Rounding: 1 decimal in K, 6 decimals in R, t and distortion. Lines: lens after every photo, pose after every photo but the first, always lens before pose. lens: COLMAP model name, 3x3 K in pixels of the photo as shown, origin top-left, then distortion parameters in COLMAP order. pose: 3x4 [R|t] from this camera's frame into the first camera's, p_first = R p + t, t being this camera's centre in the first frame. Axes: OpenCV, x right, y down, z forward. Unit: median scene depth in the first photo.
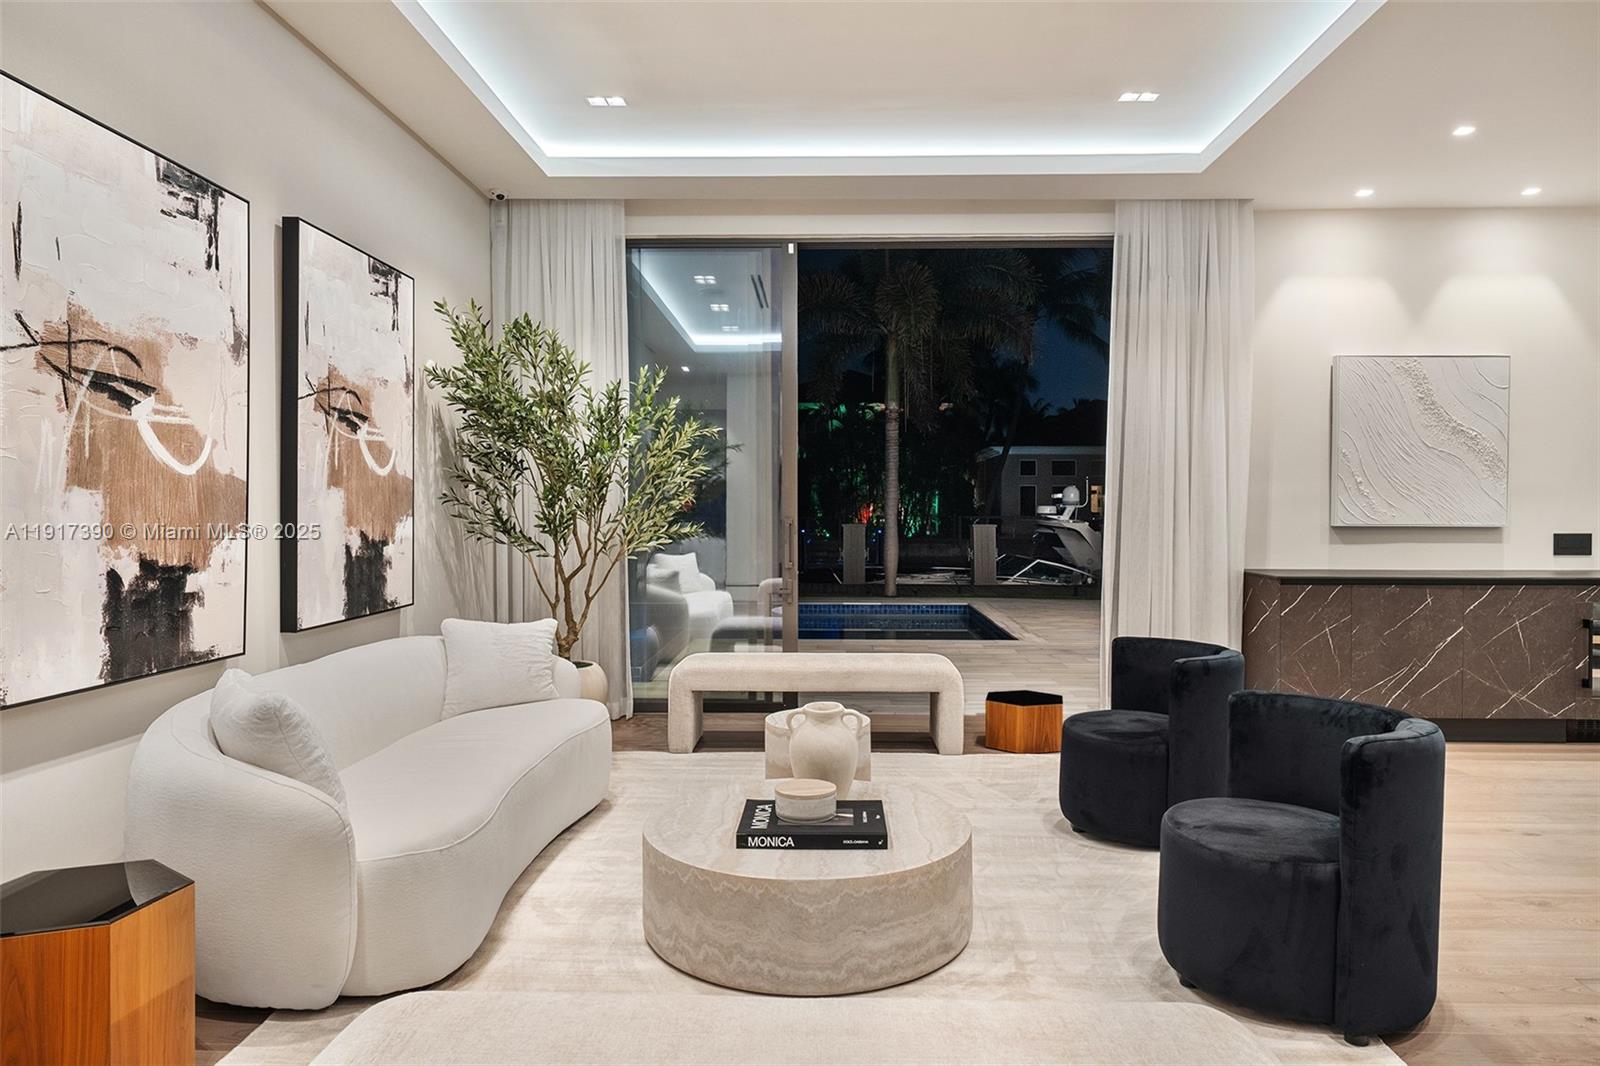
lens RADIAL K [[1018.1, 0, 799.4], [0, 1018.1, 531.0], [0, 0, 1]] dist [-0.001177, 0.005032]
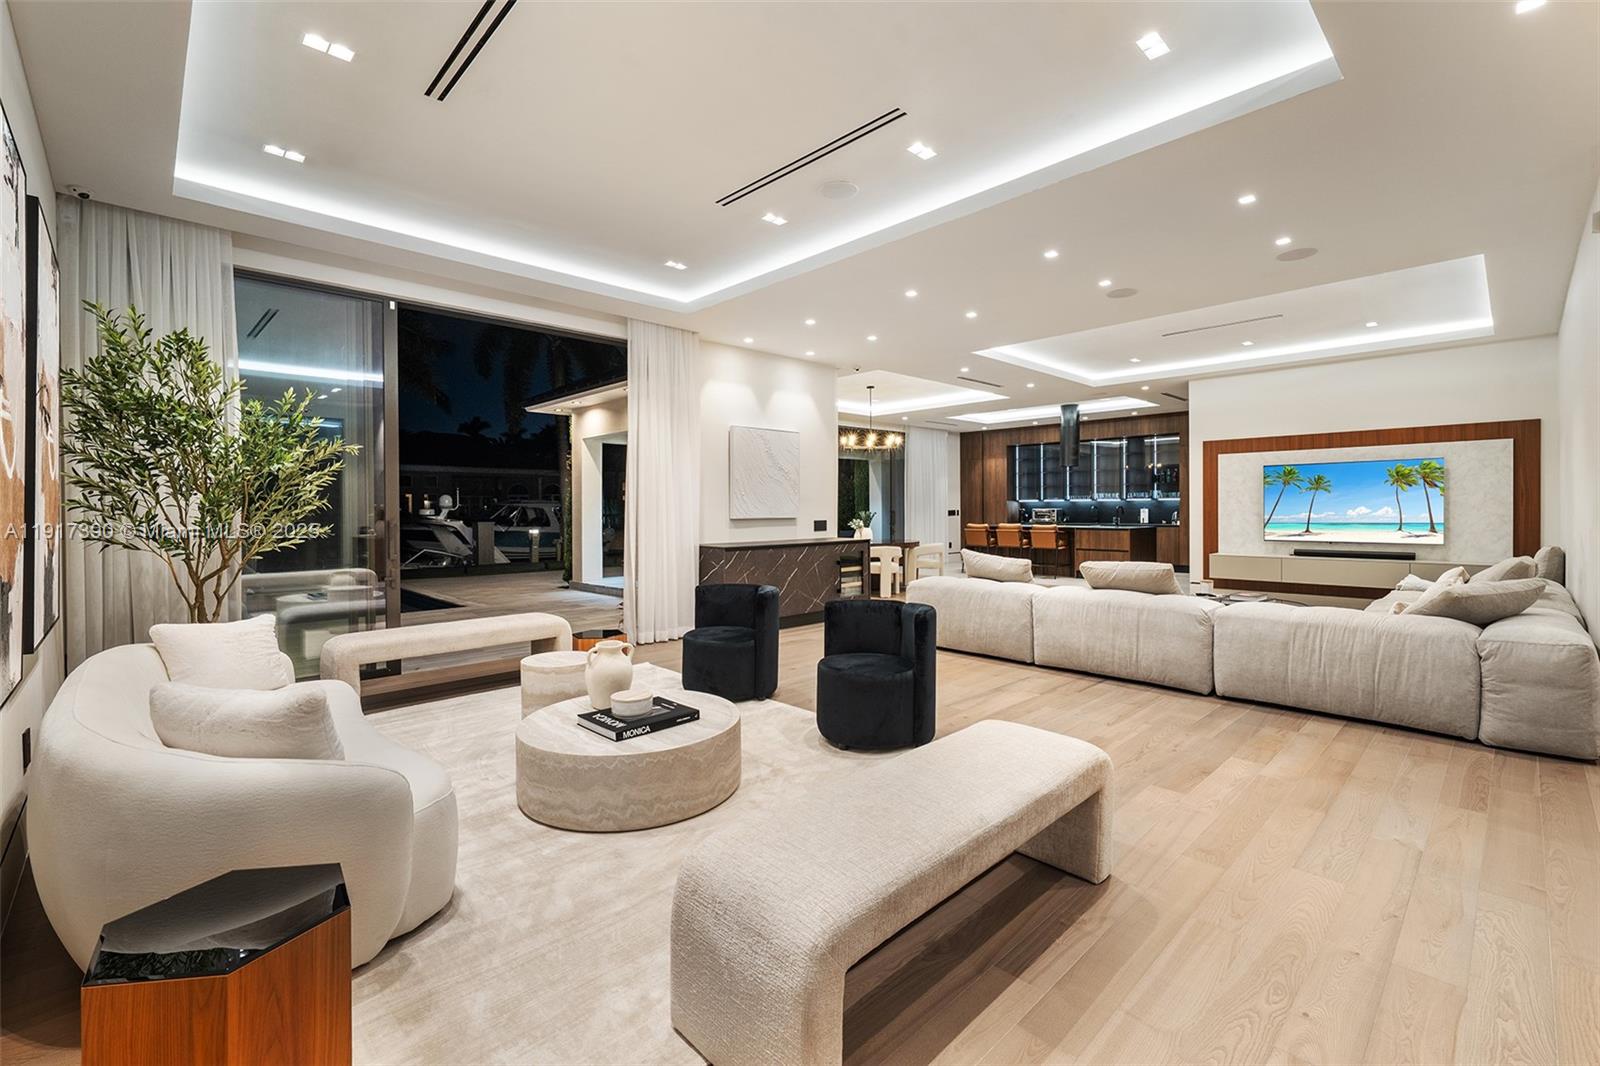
lens RADIAL K [[690.7, 0, 800.8], [0, 690.7, 517.8], [0, 0, 1]] dist [-0.003697, -0.000202]
pose [[0.696935, -0.016264, 0.716950, -0.288989], [0.024073, 0.999710, -0.000723, -0.002608], [-0.716730, 0.017763, 0.697124, 0.052752]]
